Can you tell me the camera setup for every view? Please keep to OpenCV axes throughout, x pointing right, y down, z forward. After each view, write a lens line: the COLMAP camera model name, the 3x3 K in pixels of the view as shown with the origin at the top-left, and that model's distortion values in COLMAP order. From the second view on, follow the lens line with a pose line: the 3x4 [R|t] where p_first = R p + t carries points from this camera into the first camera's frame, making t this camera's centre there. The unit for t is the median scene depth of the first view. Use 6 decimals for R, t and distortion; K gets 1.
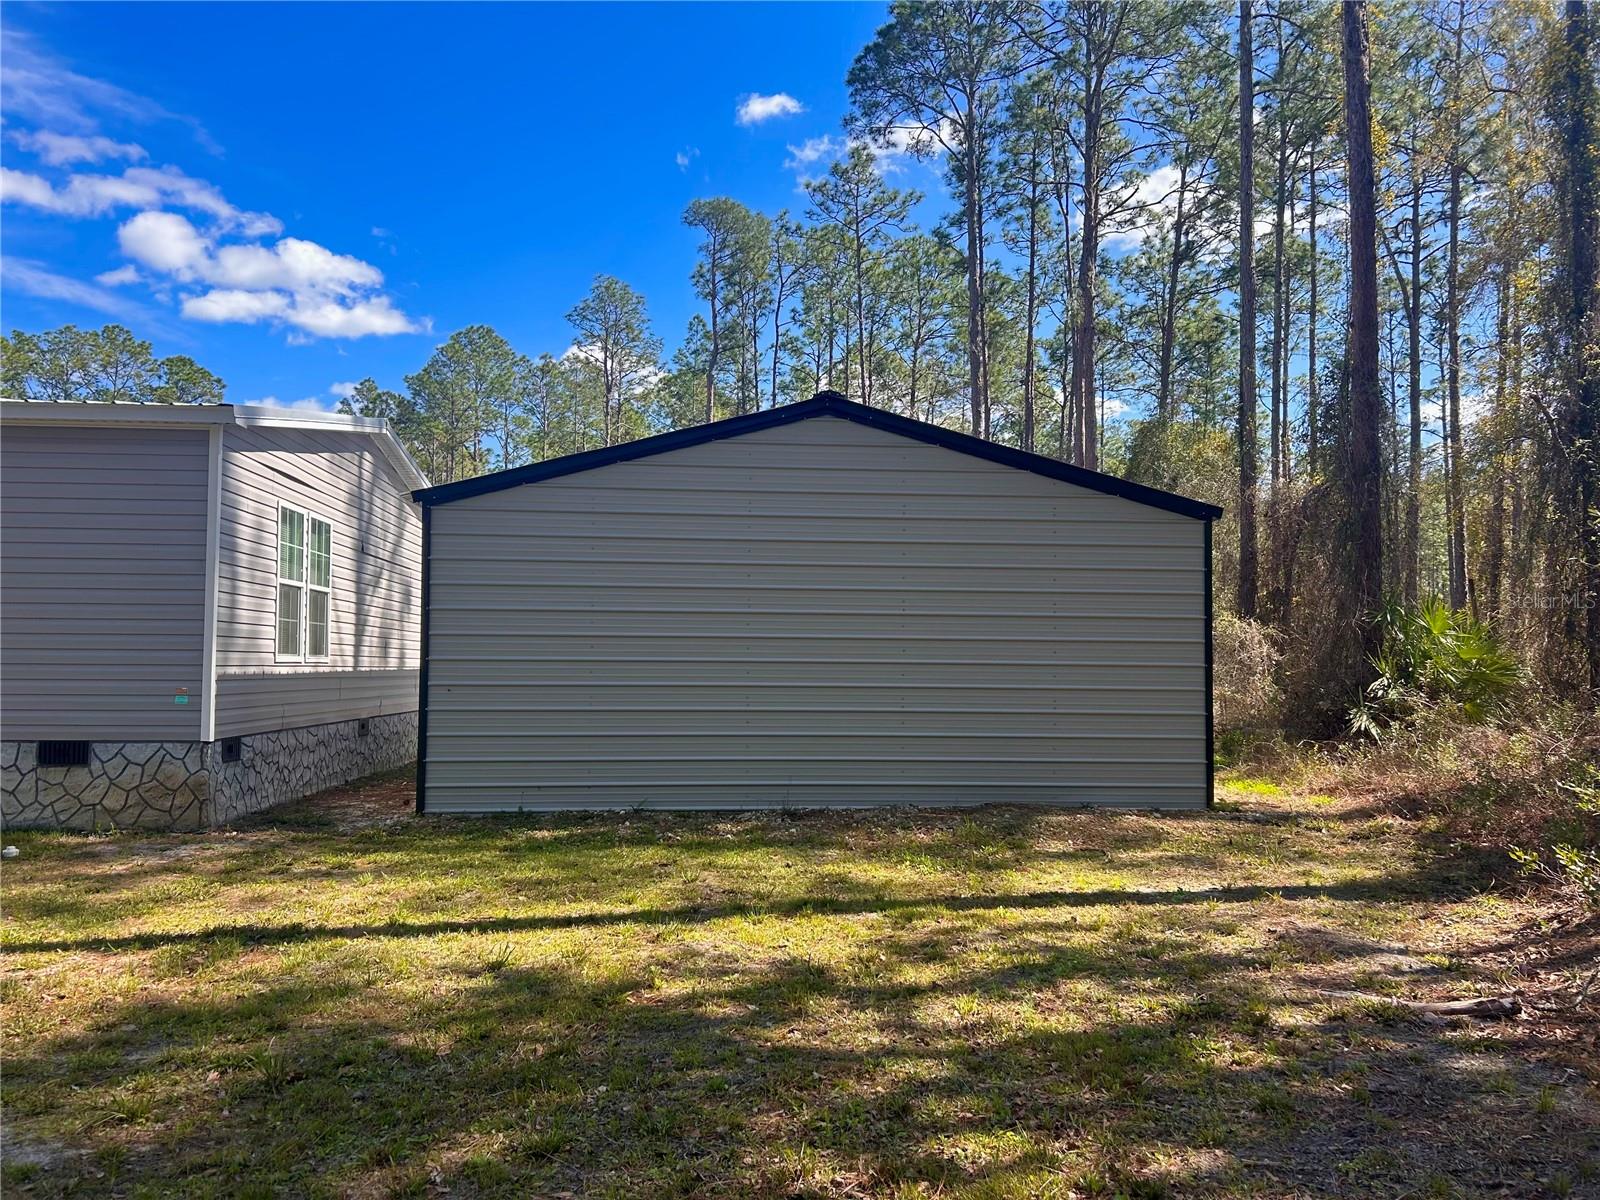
lens RADIAL K [[1256.8, 0, 798.3], [0, 1256.8, 608.4], [0, 0, 1]] dist [0.079899, -0.065116]
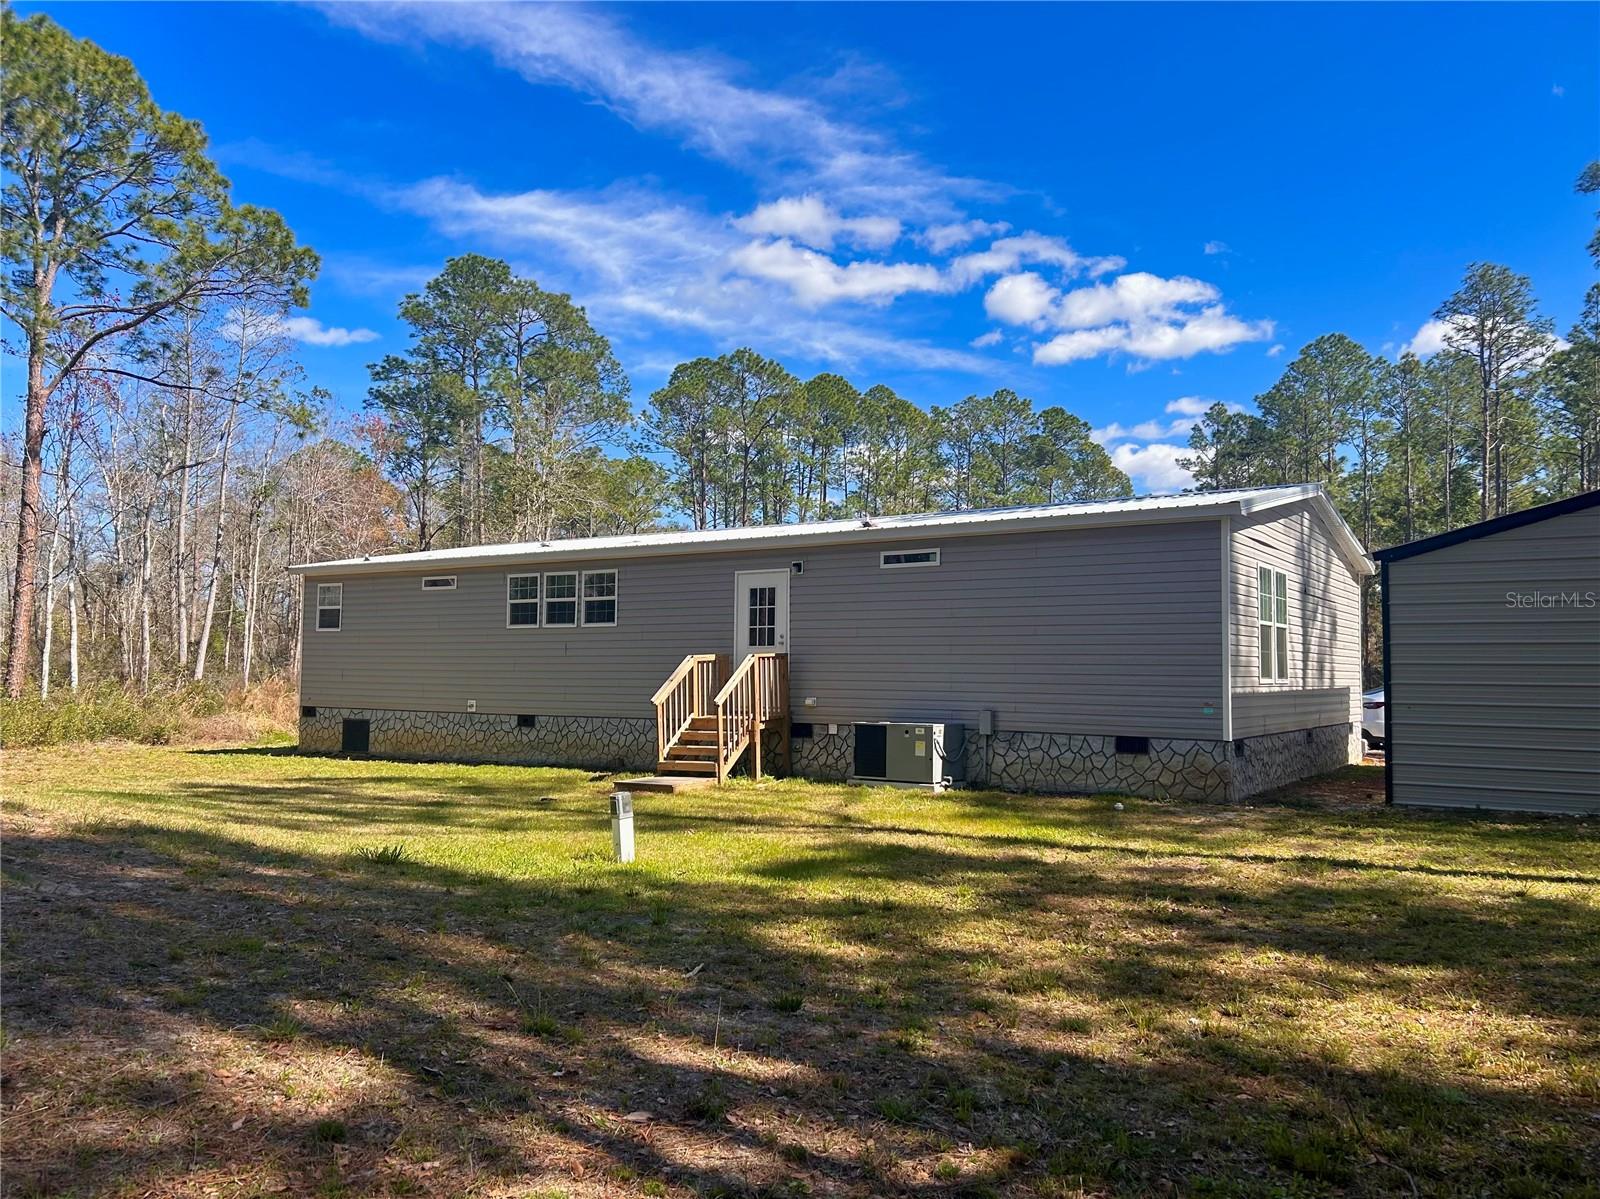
lens RADIAL K [[1256.8, 0, 798.3], [0, 1256.8, 607.9], [0, 0, 1]] dist [0.079899, -0.065116]
pose [[0.802527, -0.032616, -0.595723, -0.003525], [0.026653, 0.999468, -0.018817, -0.020328], [0.596020, -0.000776, 0.802970, -0.288994]]
